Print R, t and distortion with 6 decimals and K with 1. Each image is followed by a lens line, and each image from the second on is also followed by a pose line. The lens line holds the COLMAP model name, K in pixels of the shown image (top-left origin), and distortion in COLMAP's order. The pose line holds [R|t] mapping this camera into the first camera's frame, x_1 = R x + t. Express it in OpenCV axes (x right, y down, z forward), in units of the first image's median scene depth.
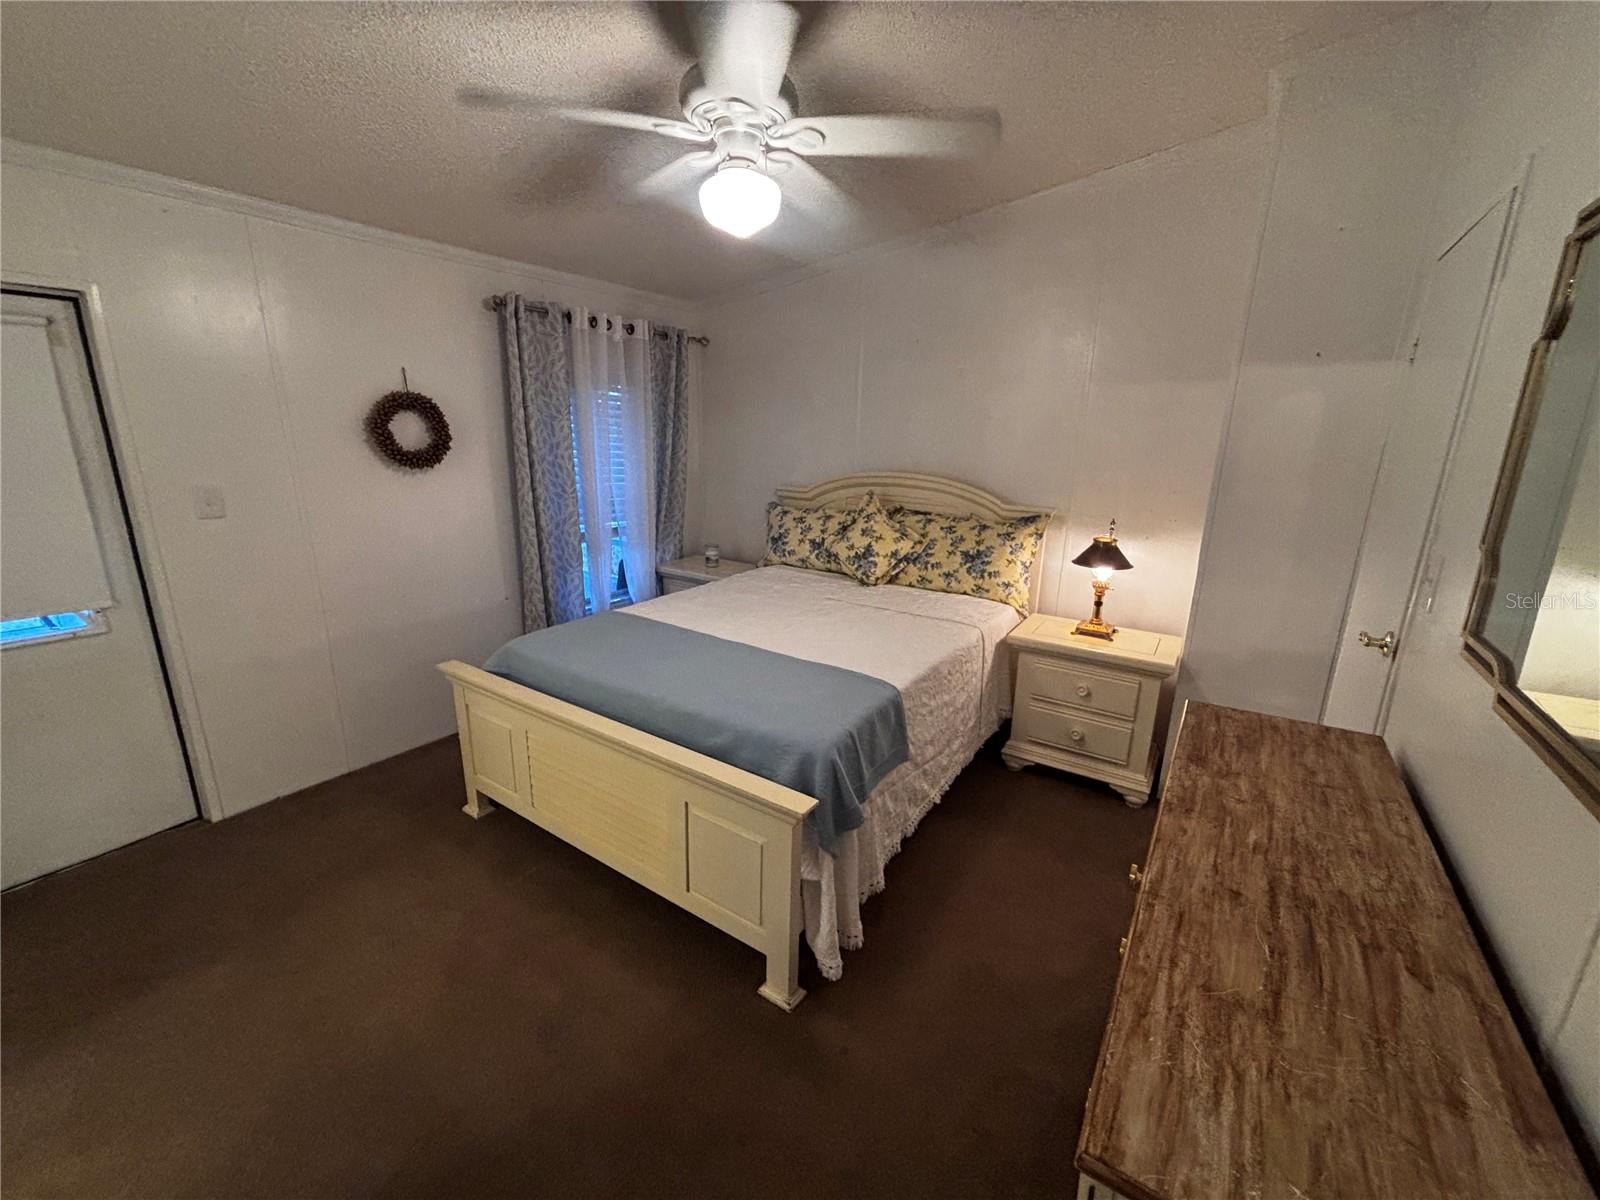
lens RADIAL K [[650.8, 0, 791.4], [0, 650.8, 573.0], [0, 0, 1]] dist [0.000566, 0.000818]
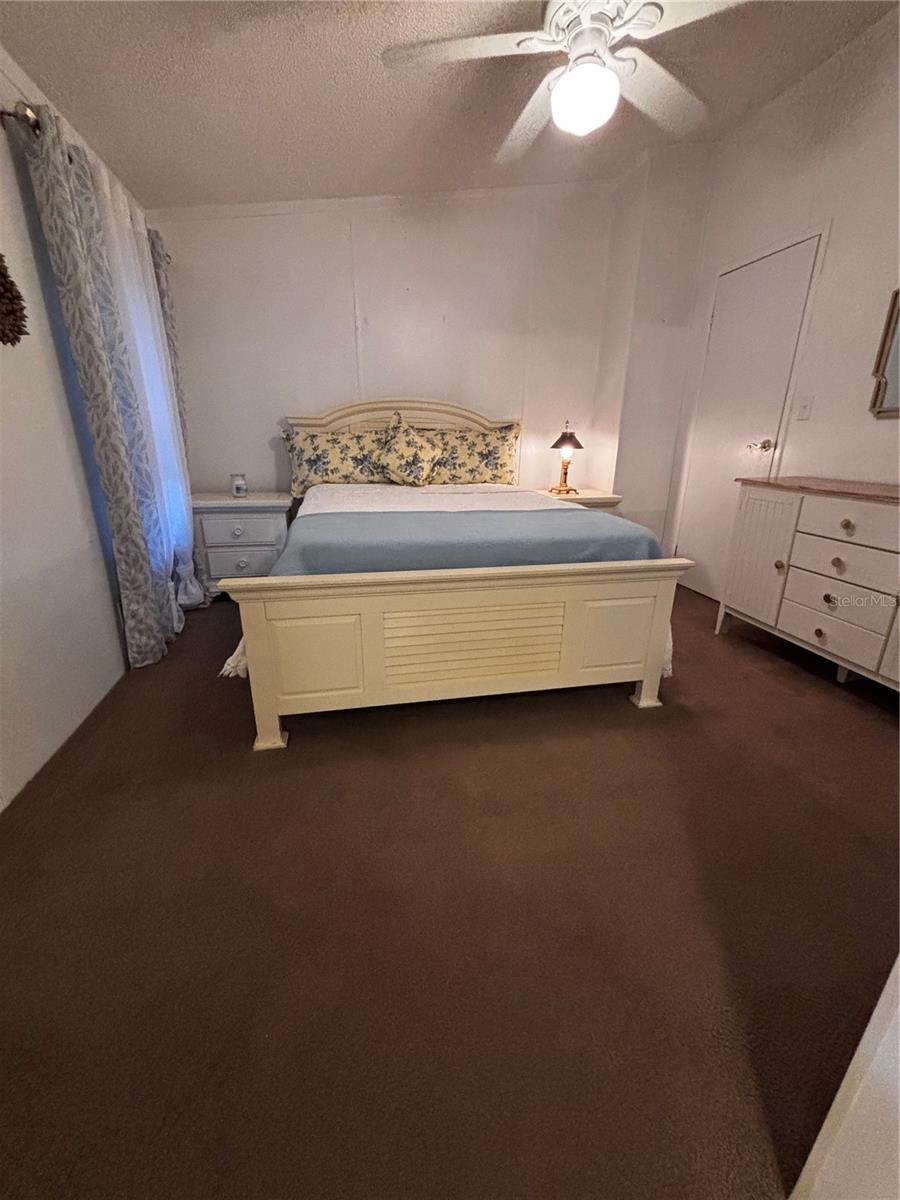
lens RADIAL K [[488.1, 0, 453.9], [0, 488.1, 601.3], [0, 0, 1]] dist [0.000566, 0.000818]
pose [[0.685494, -0.245573, 0.685413, -0.560893], [0.156239, 0.969086, 0.190951, 0.067197], [-0.711117, -0.023807, 0.702671, 0.268607]]
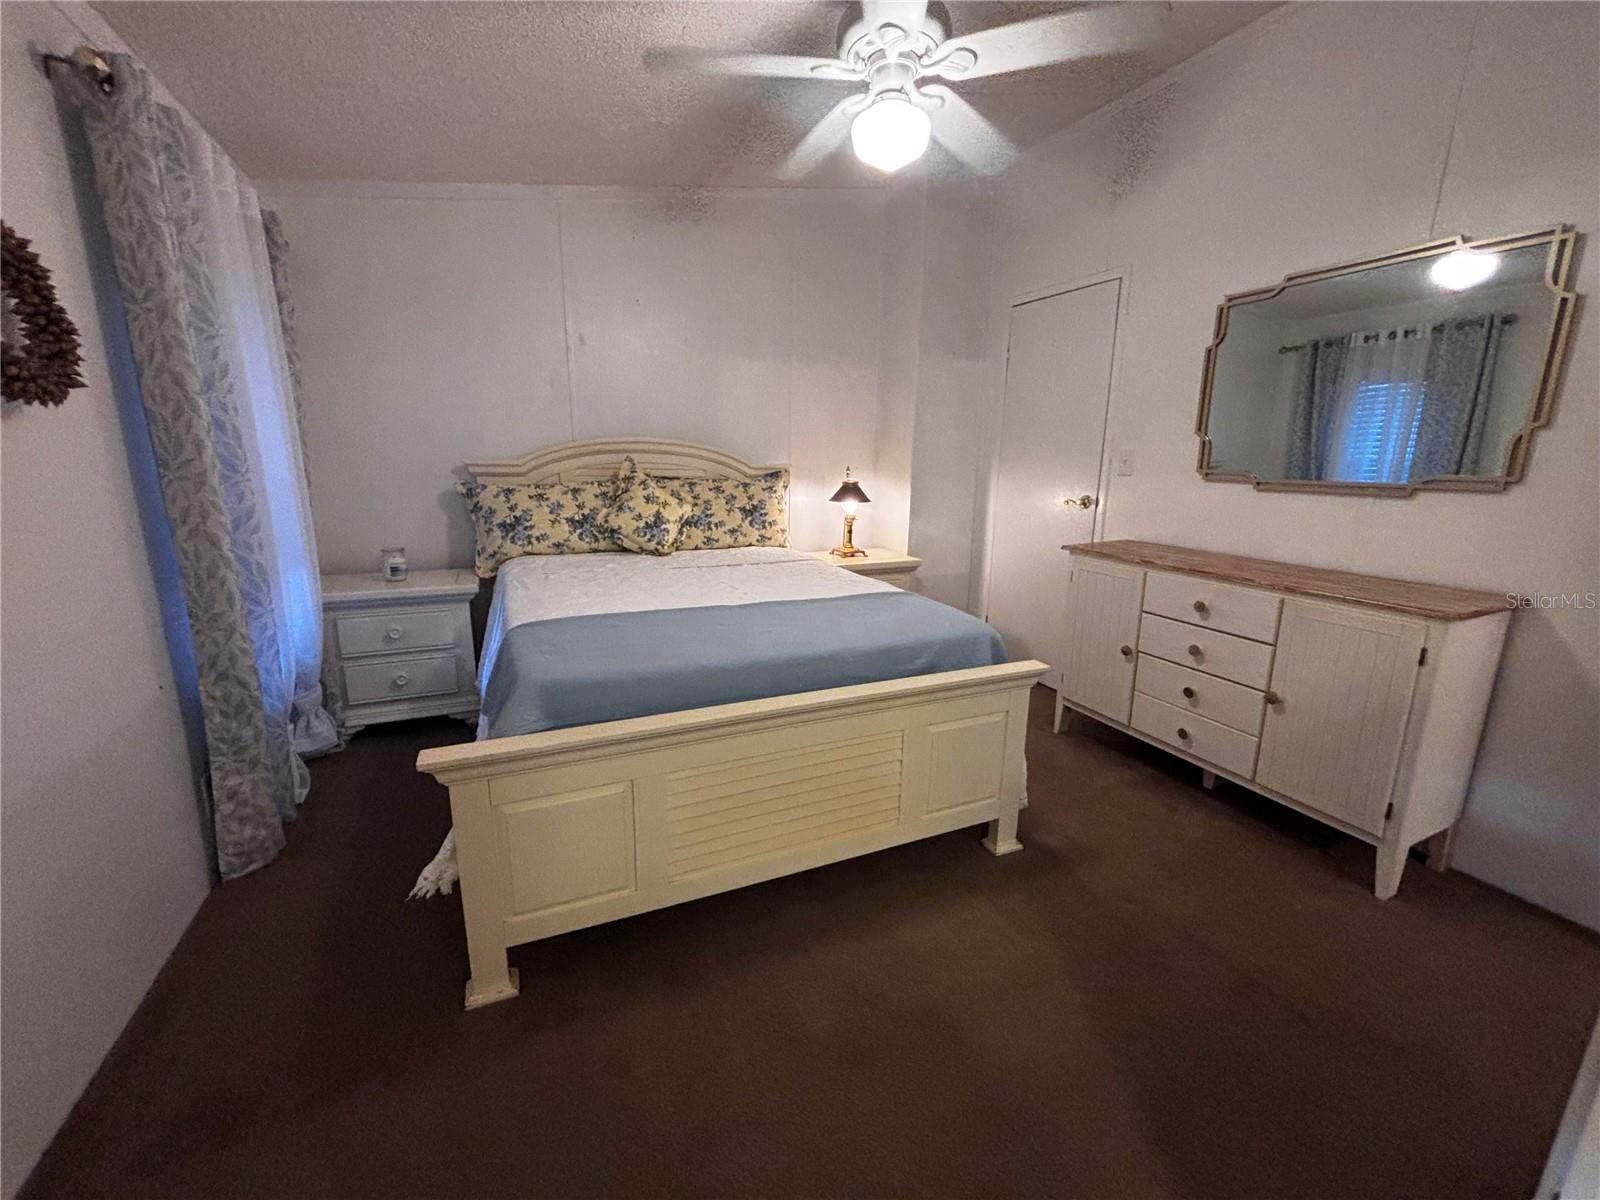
lens RADIAL K [[650.8, 0, 803.6], [0, 650.8, 596.9], [0, 0, 1]] dist [0.000566, 0.000818]
pose [[0.518925, -0.196120, 0.832018, -0.583773], [0.175151, 0.977069, 0.121071, -0.000432], [-0.836683, 0.082902, 0.541376, 0.325147]]
